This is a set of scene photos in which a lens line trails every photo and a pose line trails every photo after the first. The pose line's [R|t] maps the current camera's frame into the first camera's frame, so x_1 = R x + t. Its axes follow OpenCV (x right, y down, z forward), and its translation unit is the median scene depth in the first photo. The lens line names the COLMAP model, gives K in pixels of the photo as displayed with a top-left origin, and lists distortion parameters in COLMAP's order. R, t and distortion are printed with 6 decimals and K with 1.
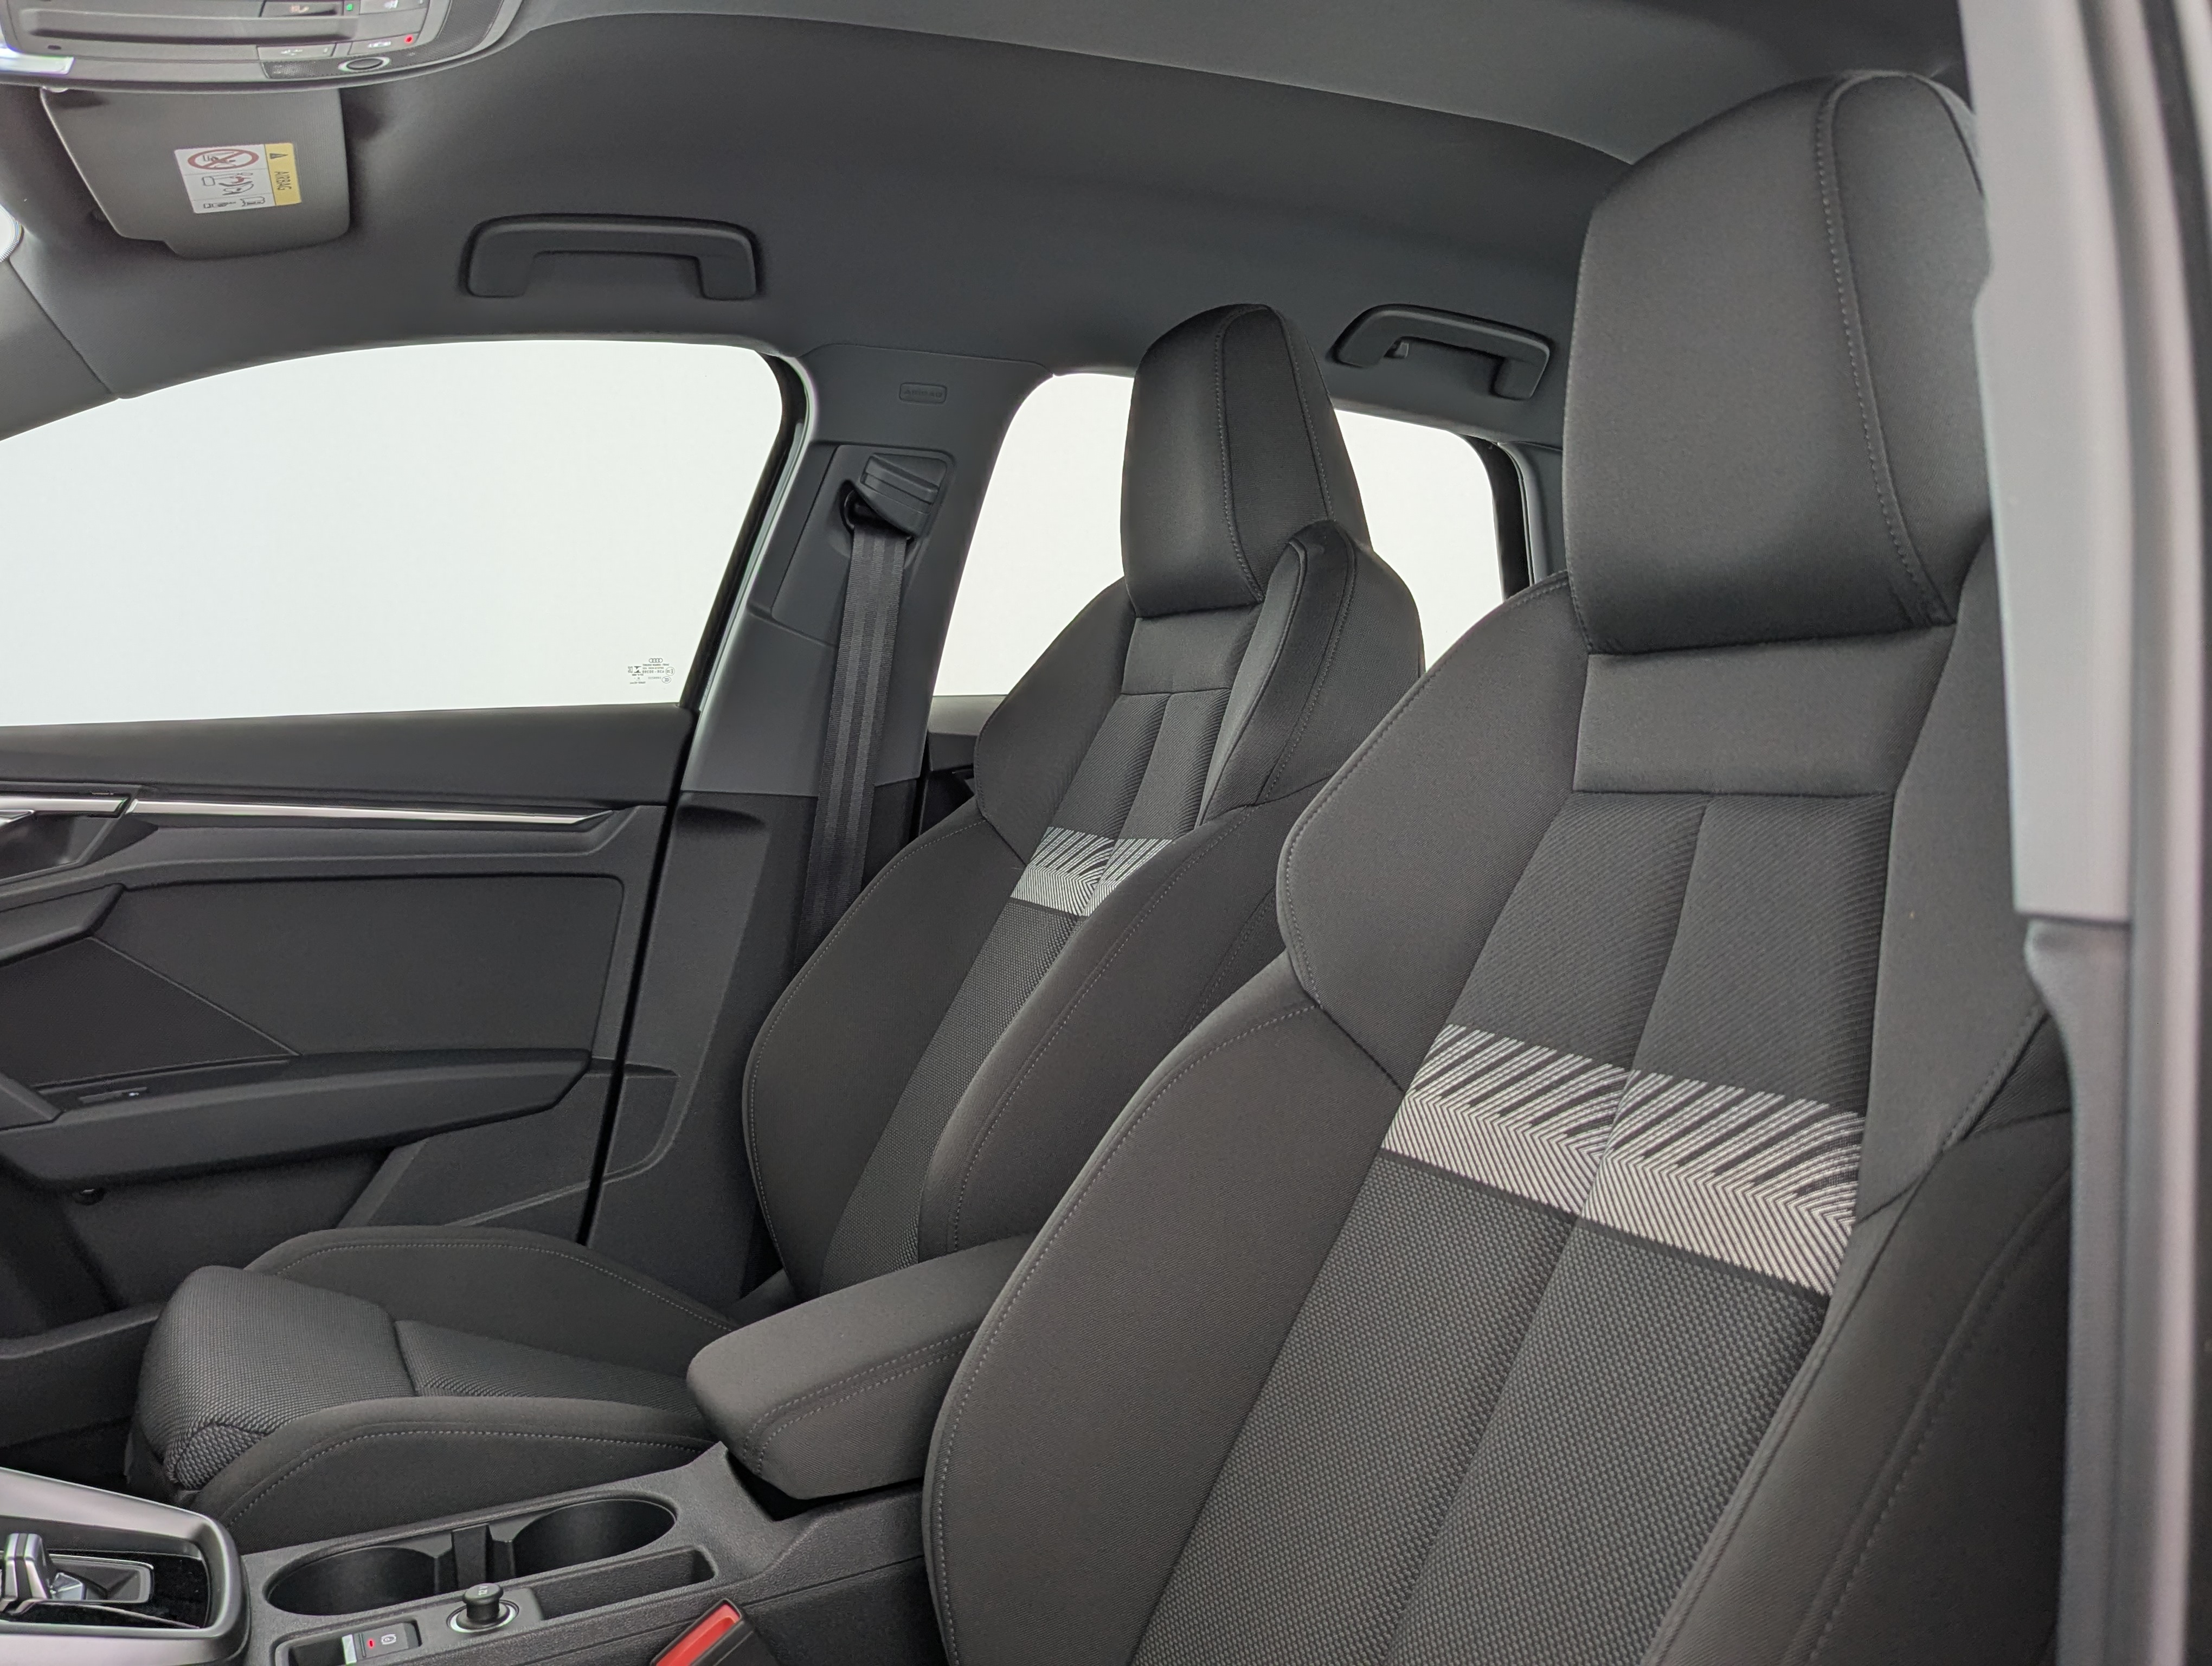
lens RADIAL K [[1927.5, 0, 1106.0], [0, 1927.5, 833.0], [0, 0, 1]] dist [0.029535, -0.046145]
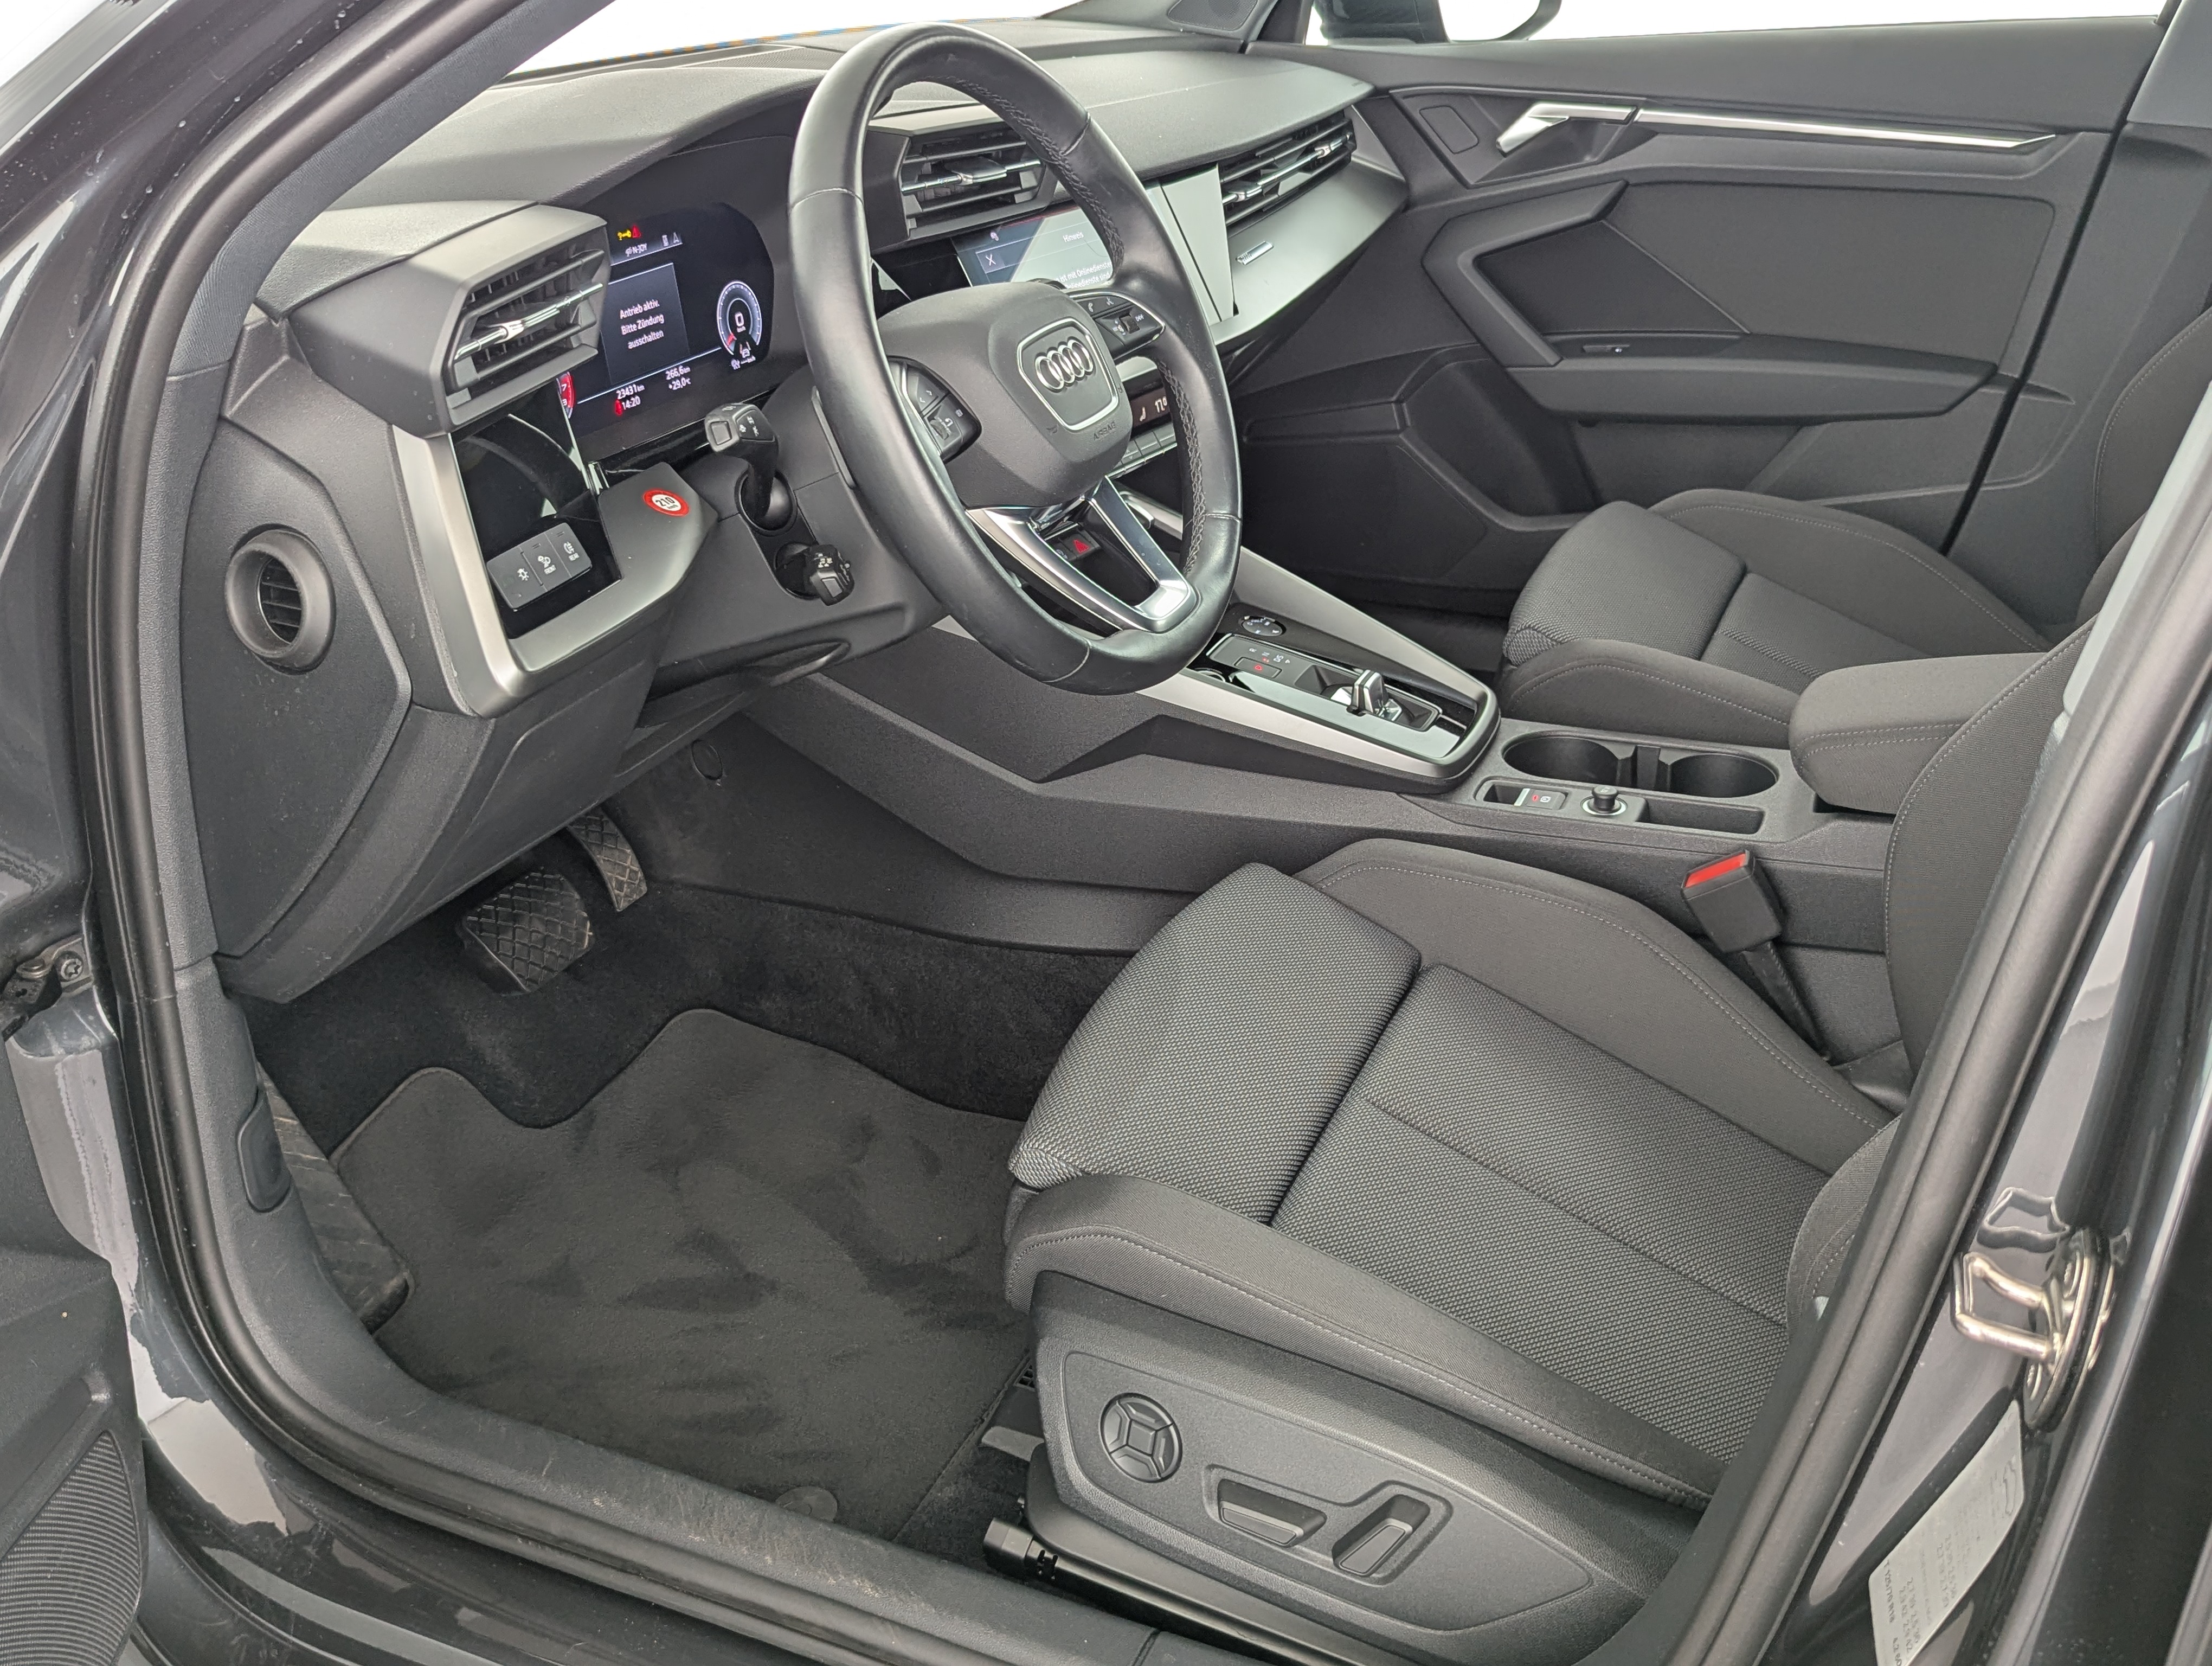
lens RADIAL K [[1927.5, 0, 1106.0], [0, 1927.5, 833.0], [0, 0, 1]] dist [0.029535, -0.046145]
pose [[0.644654, 0.326055, -0.691455, 0.269431], [-0.004198, 0.905980, 0.423300, -0.117113], [0.764463, -0.269979, 0.585412, -0.095057]]
